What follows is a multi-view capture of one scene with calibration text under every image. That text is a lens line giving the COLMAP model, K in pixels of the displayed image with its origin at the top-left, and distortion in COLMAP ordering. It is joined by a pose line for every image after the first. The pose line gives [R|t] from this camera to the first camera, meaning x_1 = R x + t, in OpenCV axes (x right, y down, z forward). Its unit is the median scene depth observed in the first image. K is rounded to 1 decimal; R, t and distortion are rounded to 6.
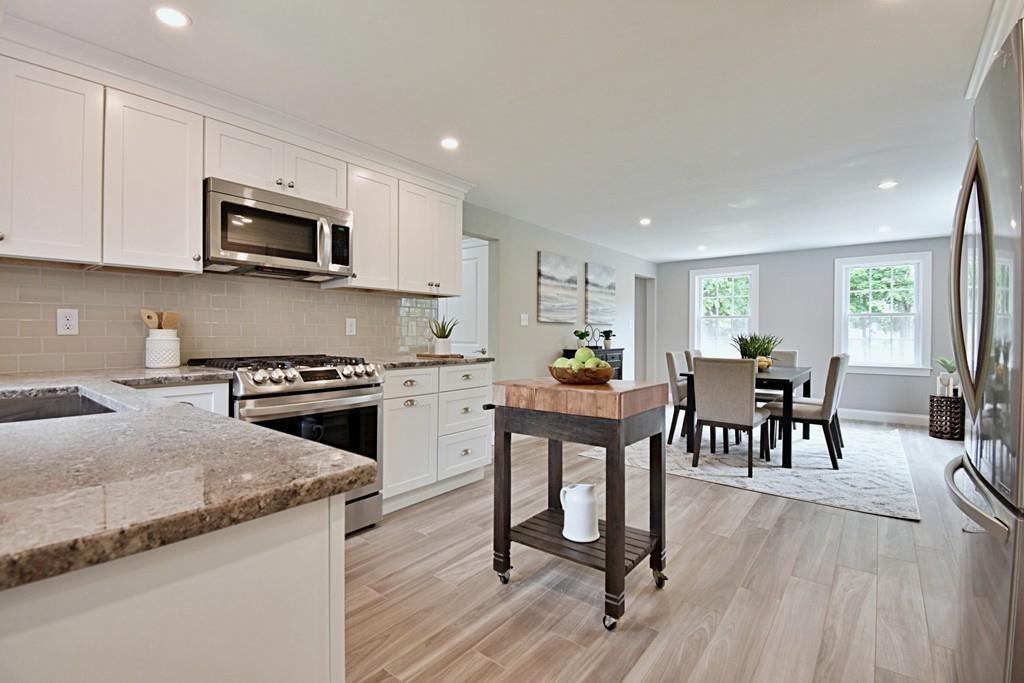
lens RADIAL K [[453.4, 0, 525.7], [0, 453.4, 335.0], [0, 0, 1]] dist [0.033989, -0.026356]
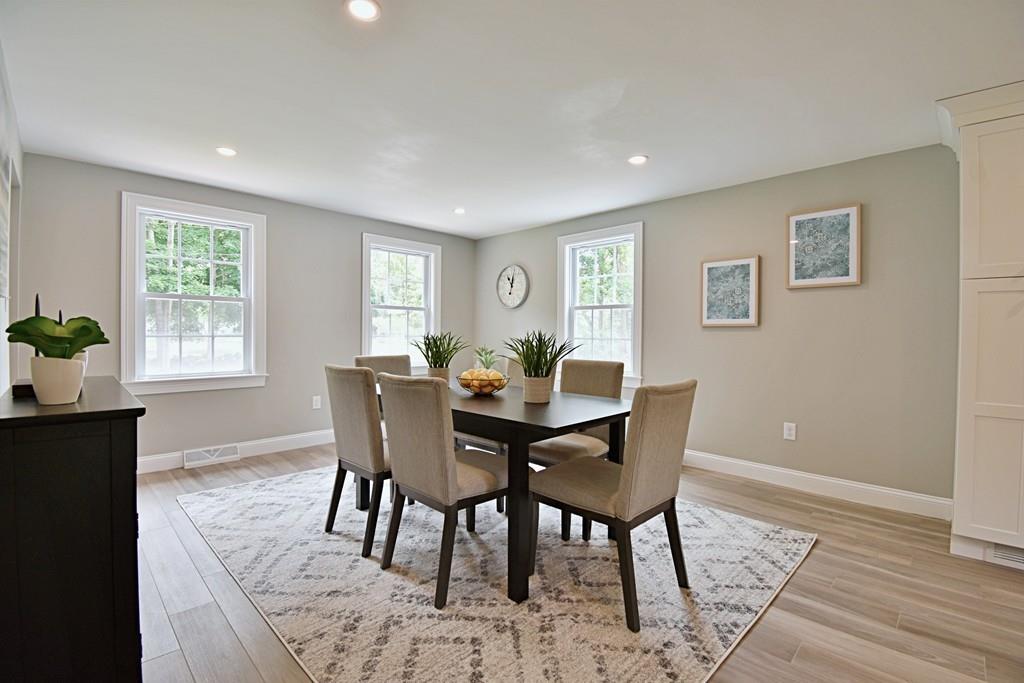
lens RADIAL K [[452.5, 0, 515.7], [0, 452.5, 338.3], [0, 0, 1]] dist [0.021649, -0.026114]
pose [[0.122192, -0.018489, 0.992334, -0.111142], [-0.007549, 0.999780, 0.019557, -0.007135], [-0.992478, -0.009881, 0.122026, 1.470639]]
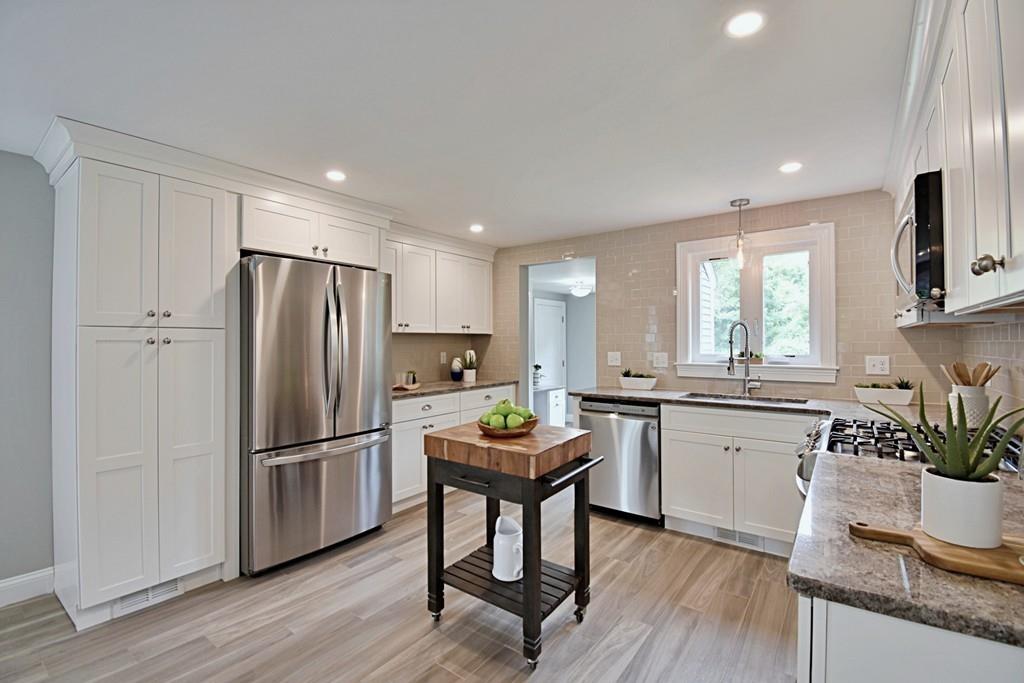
lens RADIAL K [[455.8, 0, 515.4], [0, 455.8, 336.7], [0, 0, 1]] dist [0.022314, -0.025799]
pose [[-0.999765, -0.000981, -0.021668, 0.095328], [-0.000838, 0.999978, -0.006606, -0.082016], [0.021674, -0.006586, -0.999743, 1.526900]]
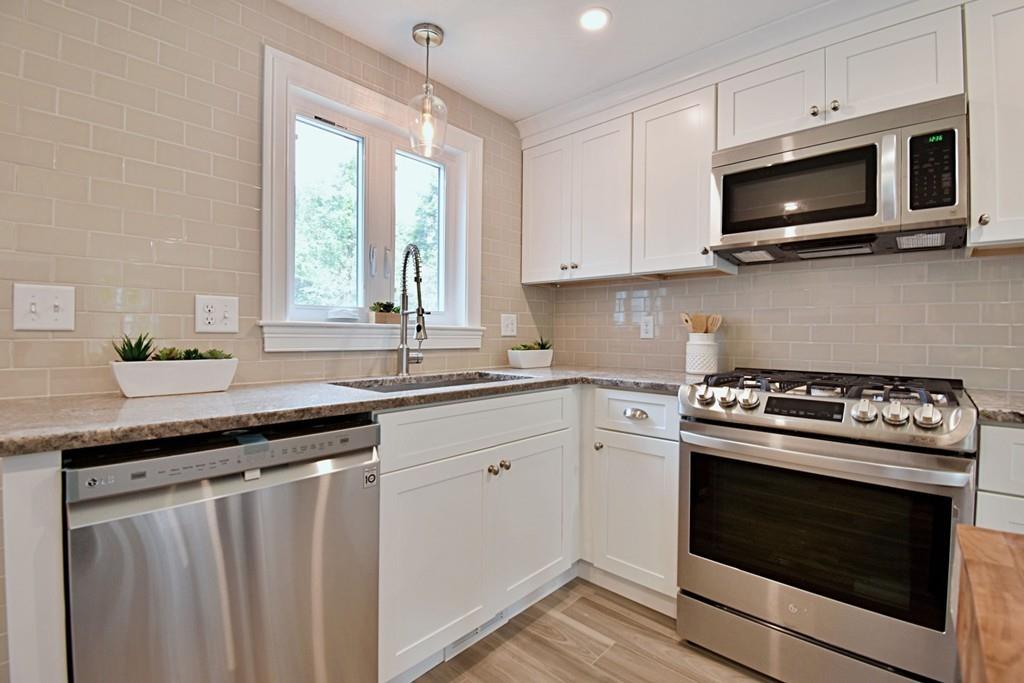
lens RADIAL K [[460.8, 0, 515.3], [0, 460.8, 336.3], [0, 0, 1]] dist [0.024585, -0.027814]
pose [[-0.079268, -0.002097, -0.996851, 0.153064], [-0.015229, 0.999884, -0.000892, 0.000544], [0.996737, 0.015110, -0.079290, 0.563881]]
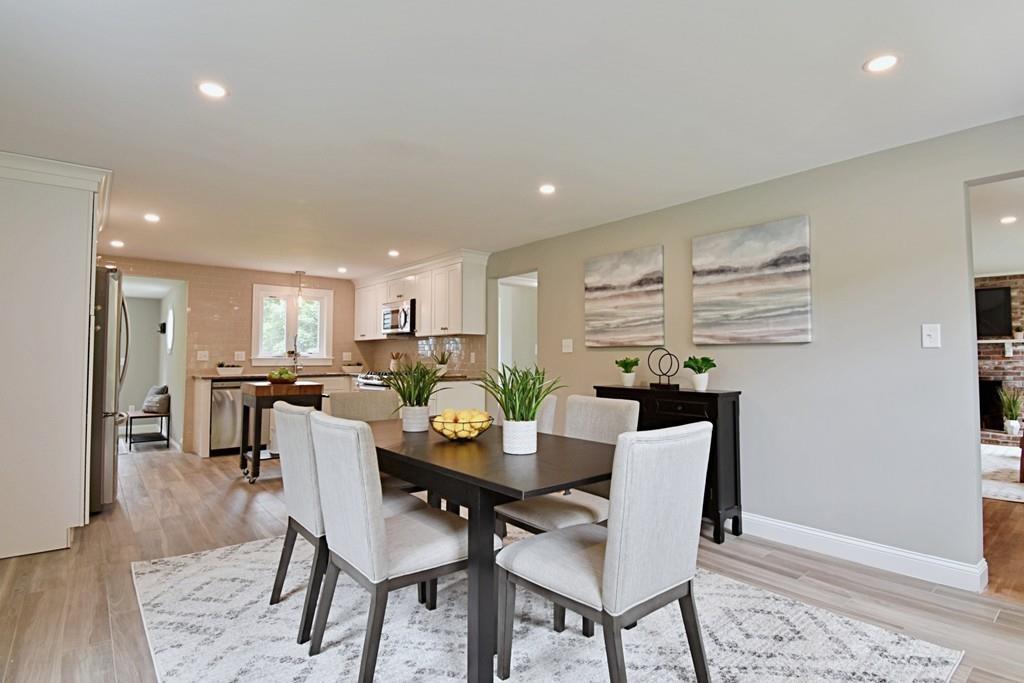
lens RADIAL K [[499.2, 0, 530.7], [0, 499.2, 337.4], [0, 0, 1]] dist [0.000398, -0.015691]
pose [[-0.183590, -0.045915, -0.981930, 1.680142], [-0.004637, 0.998938, -0.045844, -0.008353], [0.982992, -0.003864, -0.183608, 1.937064]]
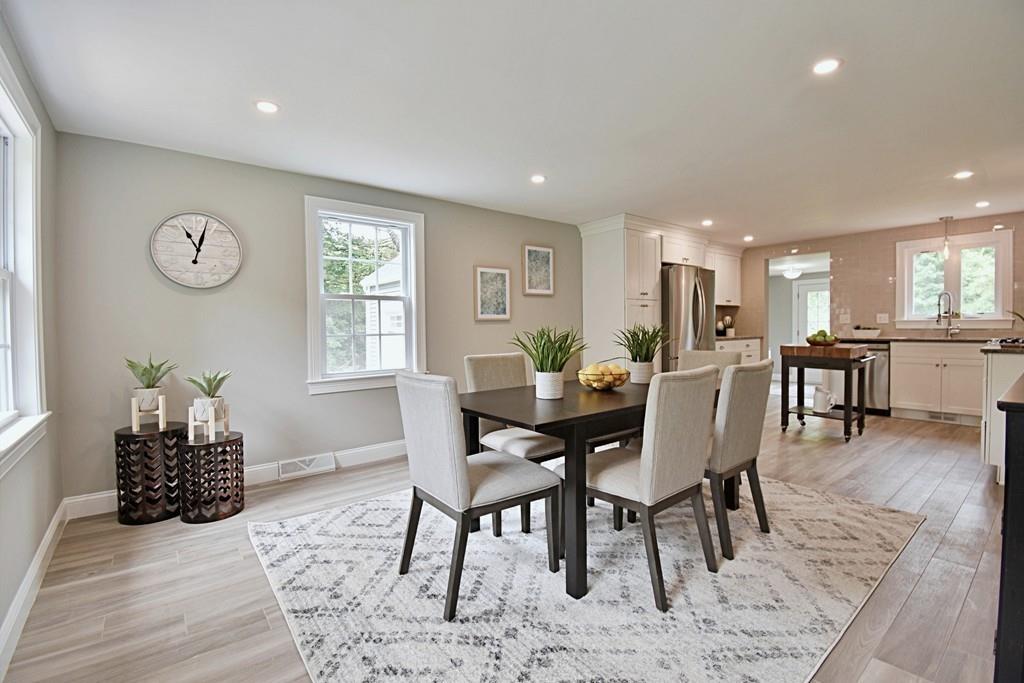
lens RADIAL K [[455.8, 0, 515.4], [0, 455.8, 336.7], [0, 0, 1]] dist [0.022314, -0.025799]
pose [[-0.973100, -0.000168, 0.230382, 0.796257], [0.006076, 0.999633, 0.026392, -0.004560], [-0.230302, 0.027082, -0.972742, 2.621804]]
